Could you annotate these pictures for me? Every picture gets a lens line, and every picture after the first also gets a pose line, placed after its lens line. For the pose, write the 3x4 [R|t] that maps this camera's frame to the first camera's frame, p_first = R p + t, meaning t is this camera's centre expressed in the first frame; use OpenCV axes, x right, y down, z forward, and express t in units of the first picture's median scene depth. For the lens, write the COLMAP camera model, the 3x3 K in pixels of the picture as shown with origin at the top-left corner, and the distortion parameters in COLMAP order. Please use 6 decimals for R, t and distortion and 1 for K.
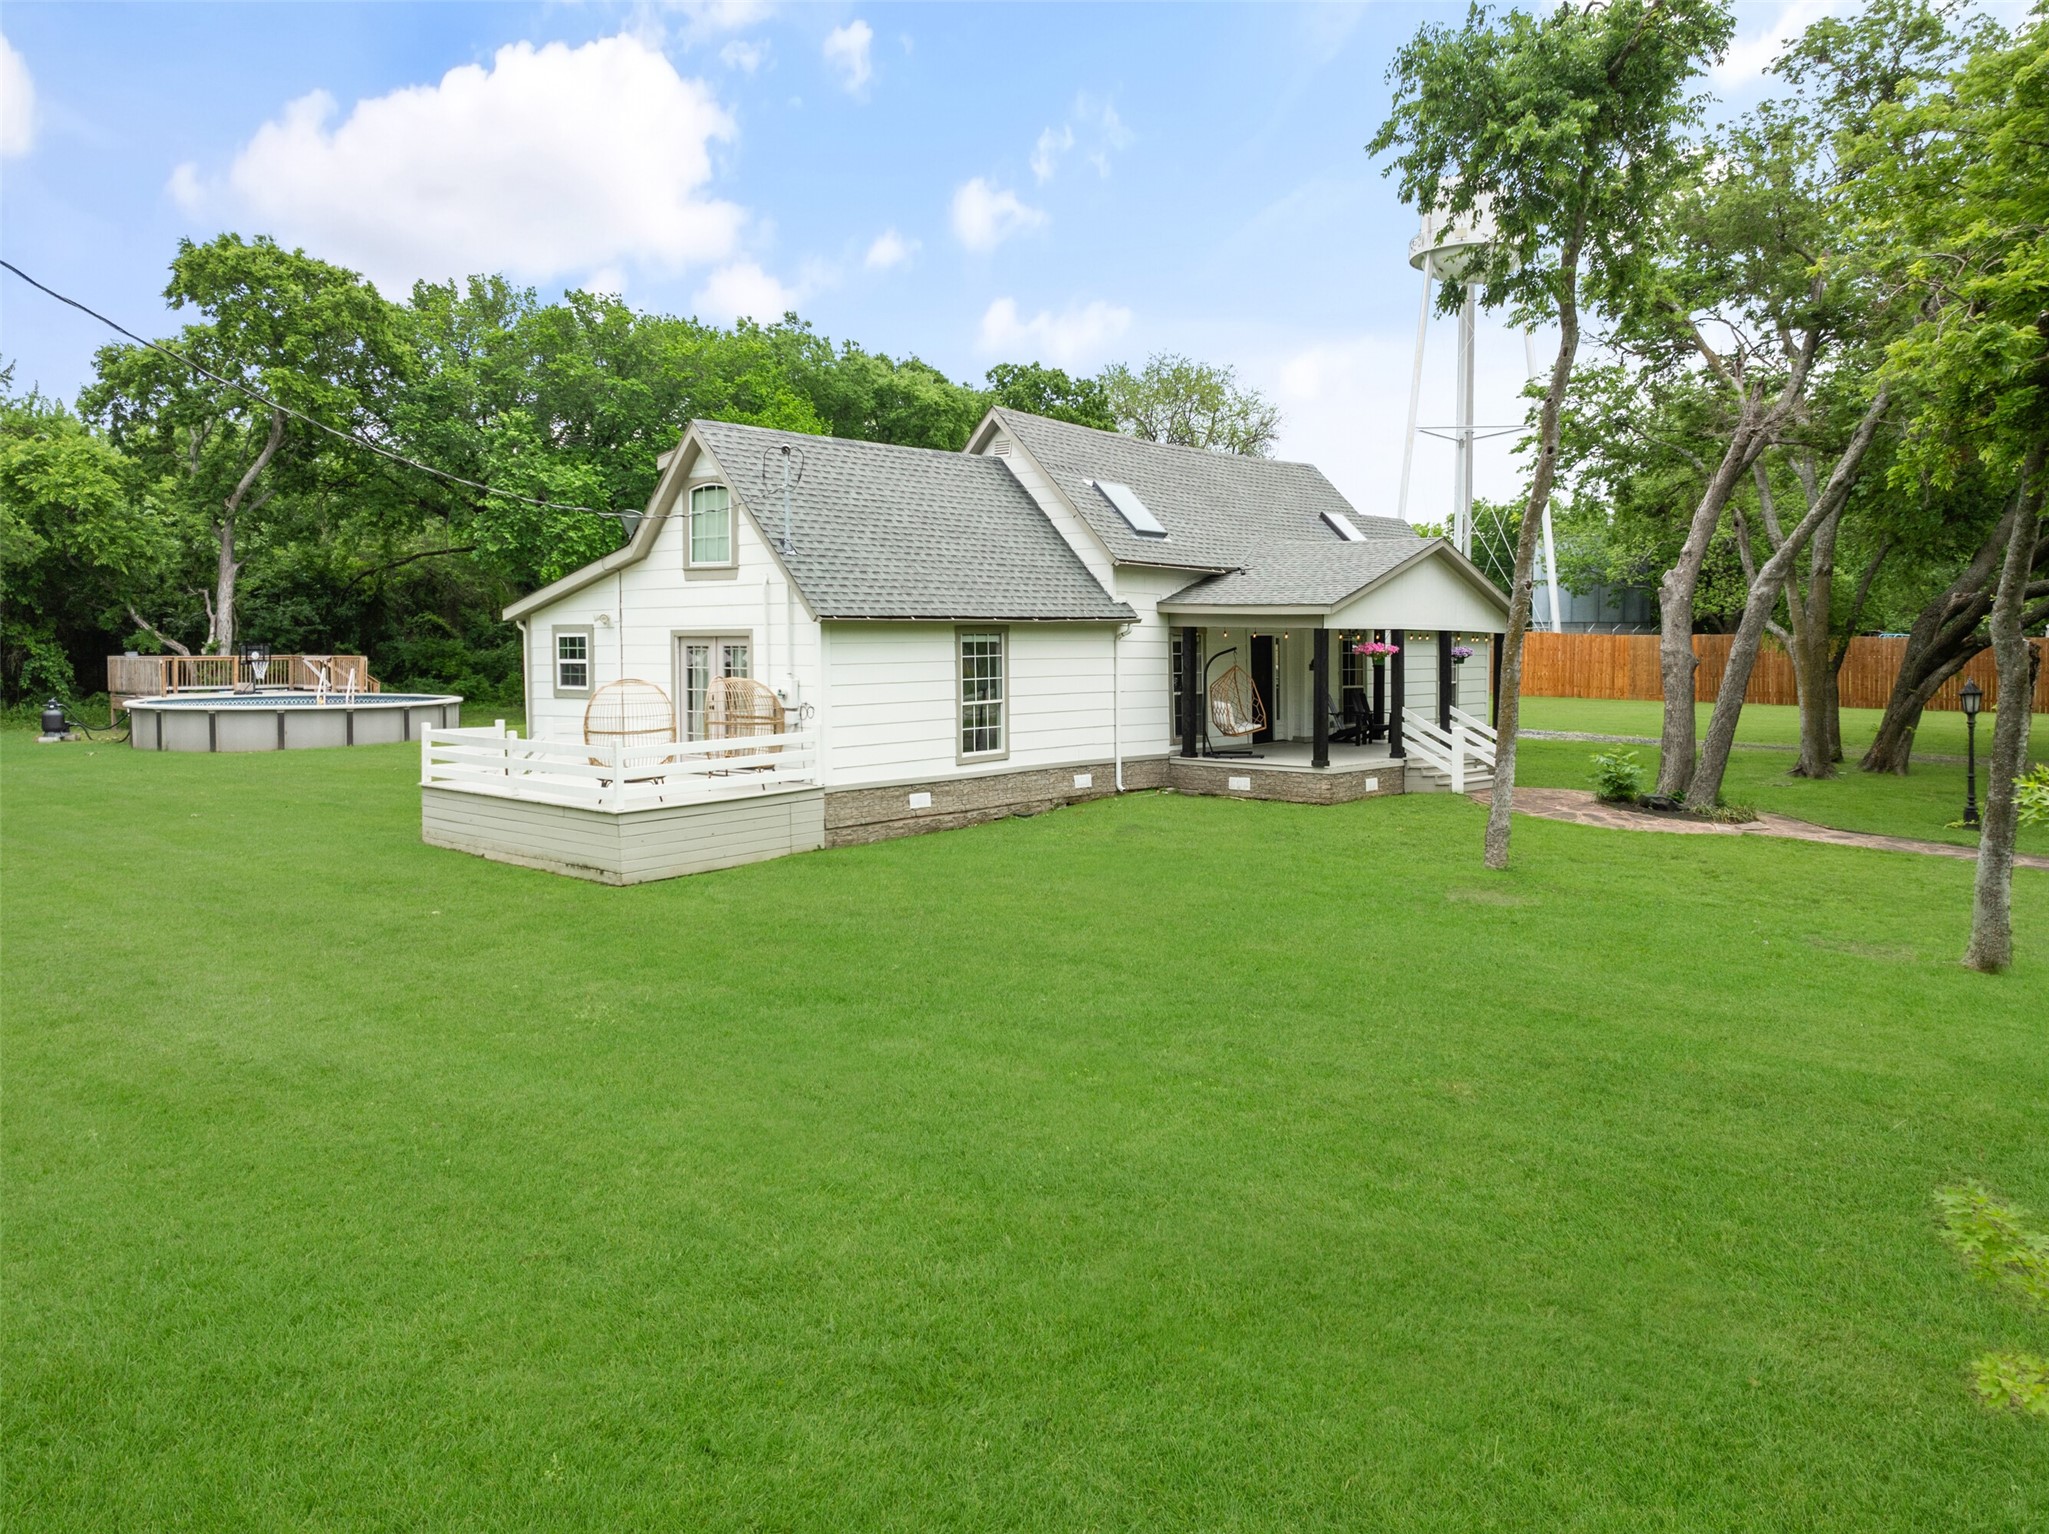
lens RADIAL K [[1448.7, 0, 1040.5], [0, 1448.7, 761.4], [0, 0, 1]] dist [-0.038286, 0.000841]
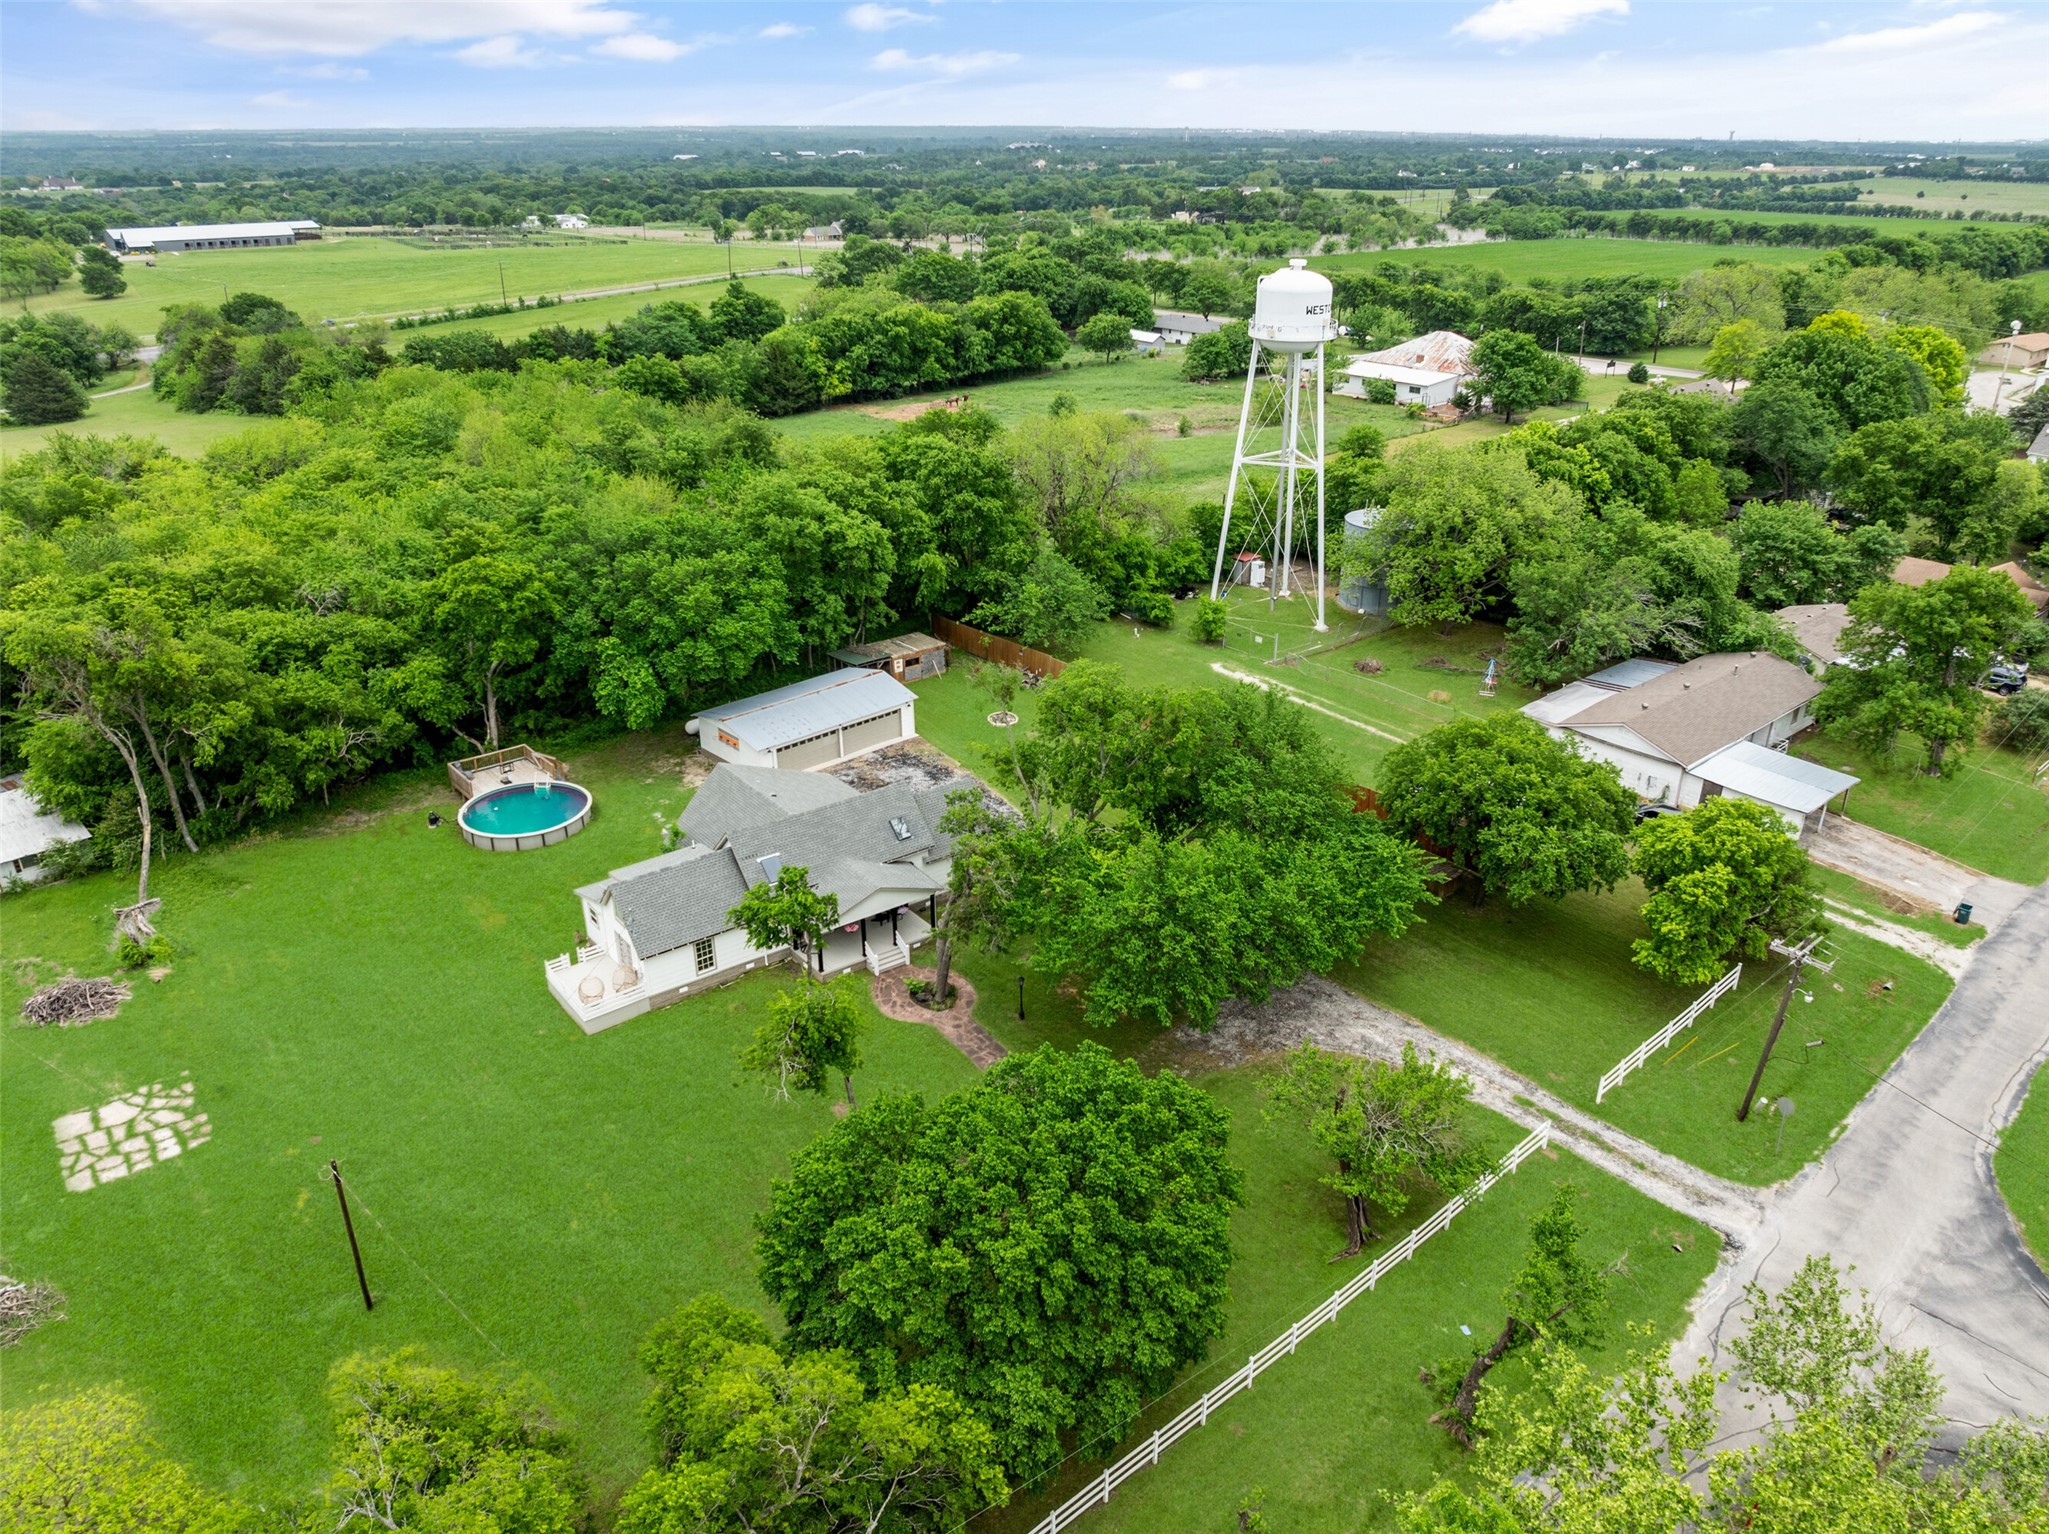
lens RADIAL K [[1429.5, 0, 1032.3], [0, 1429.5, 776.7], [0, 0, 1]] dist [-0.038939, 0.000432]
pose [[0.981017, 0.081503, -0.175961, 1.200371], [-0.015661, 0.937723, 0.347030, -1.530438], [0.193287, -0.337686, 0.921199, -1.663841]]
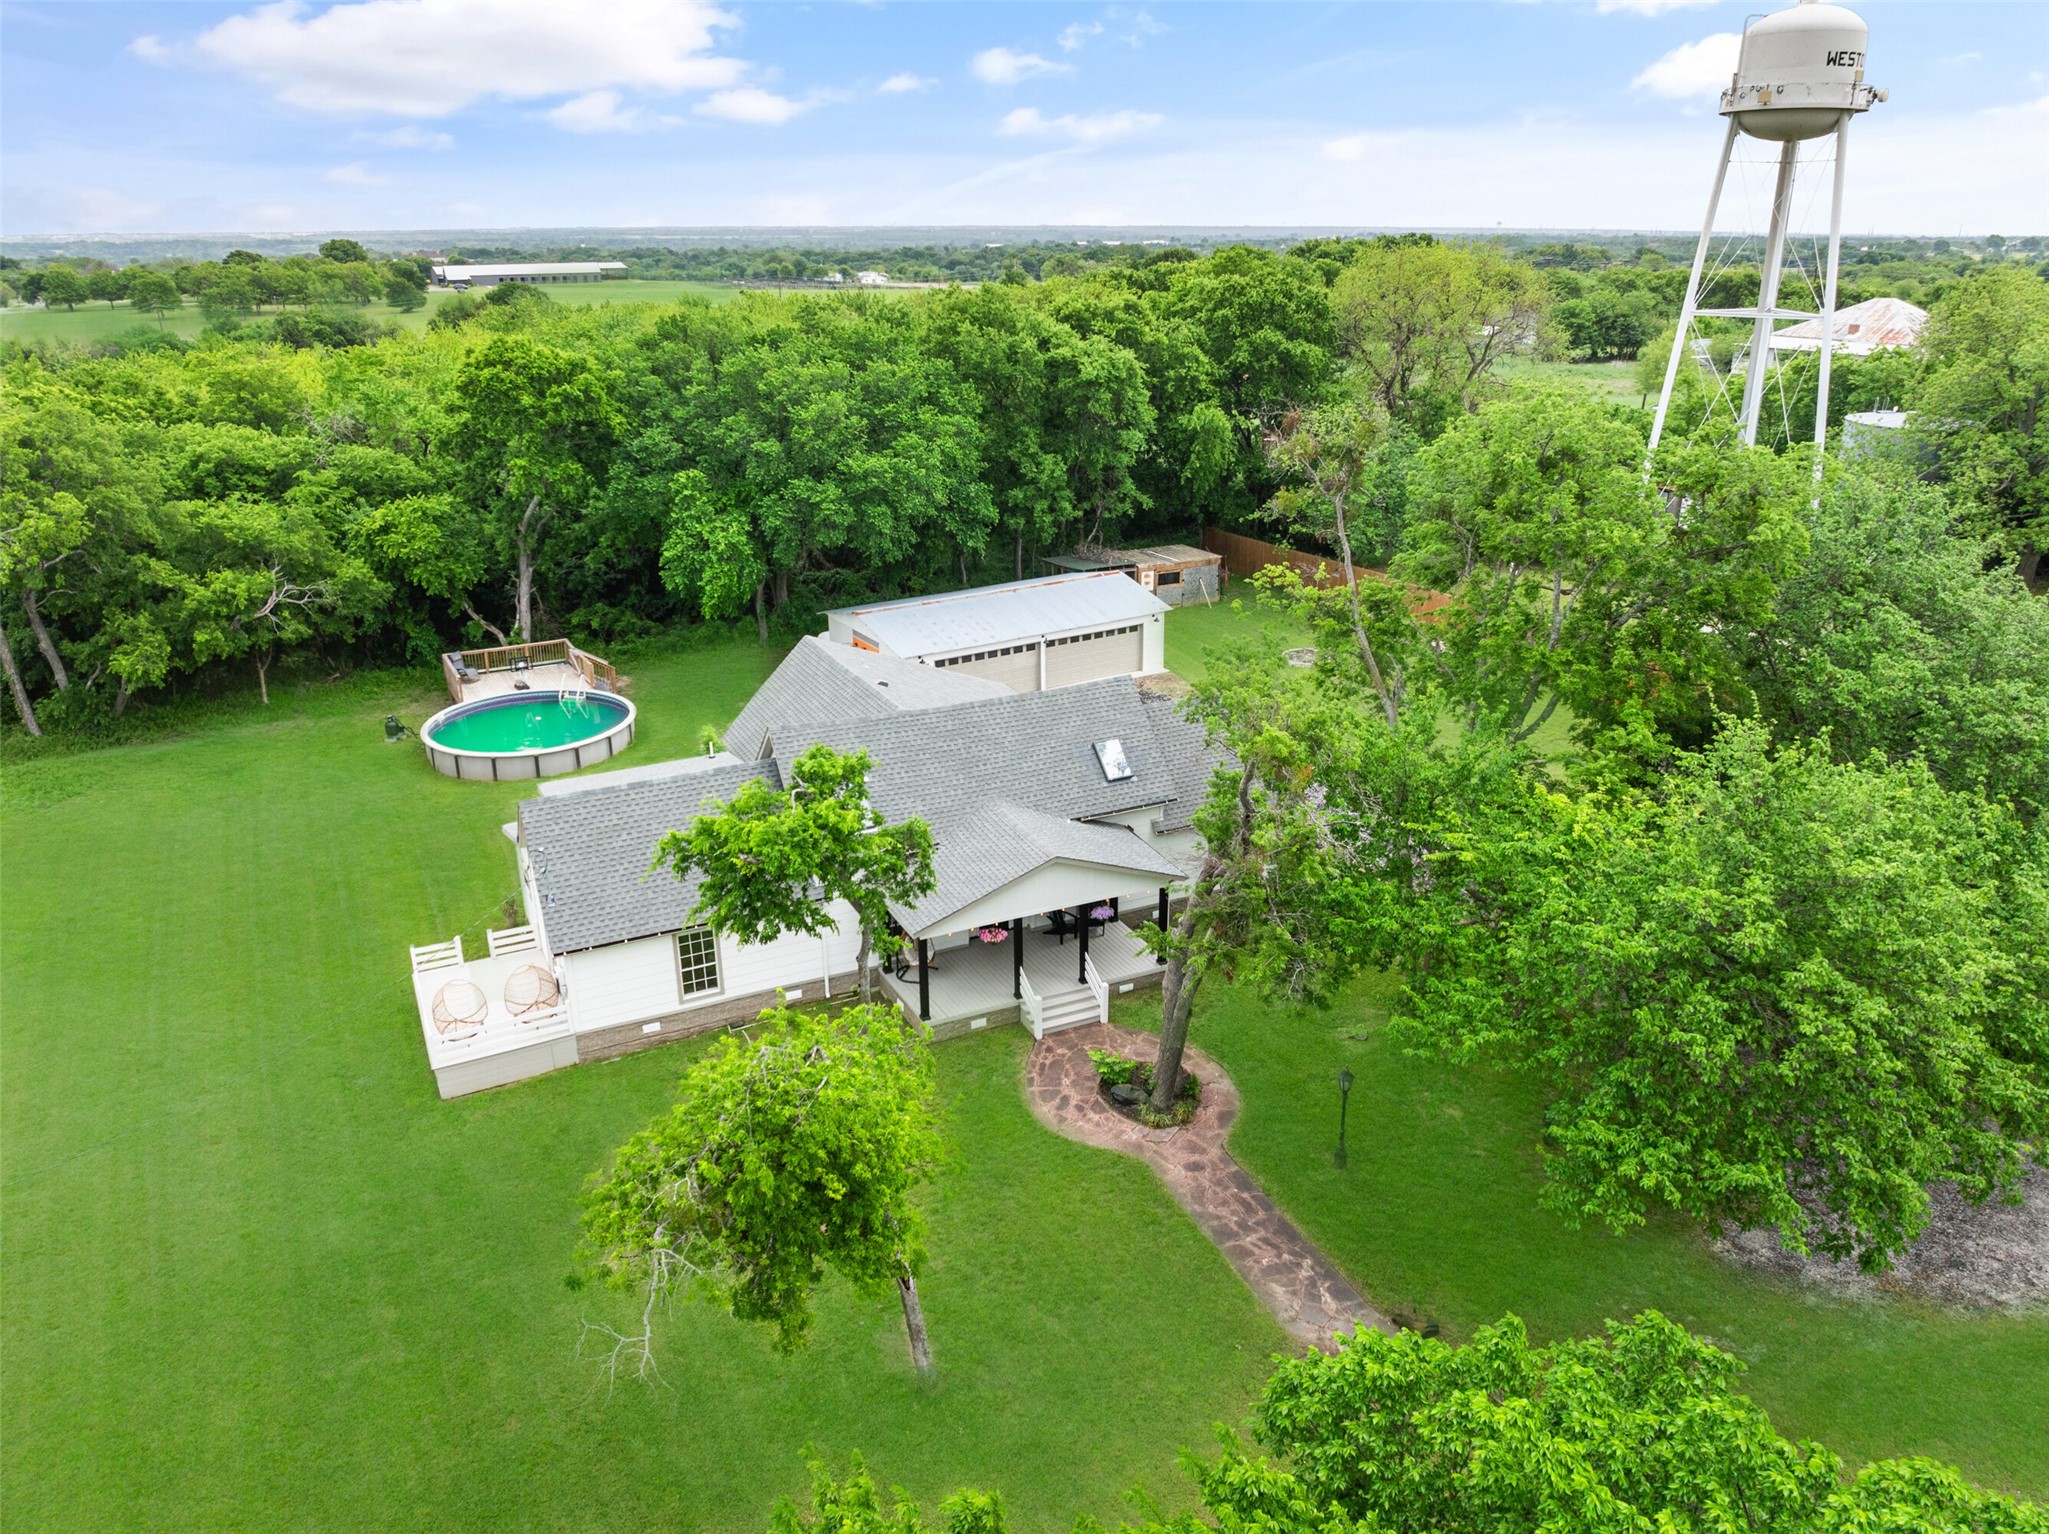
lens RADIAL K [[1429.5, 0, 1032.3], [0, 1429.5, 776.7], [0, 0, 1]] dist [-0.038939, 0.000432]
pose [[0.923603, 0.133694, -0.359281, 0.842902], [-0.024773, 0.956072, 0.292084, -0.713401], [0.382548, -0.260869, 0.886343, -0.221129]]
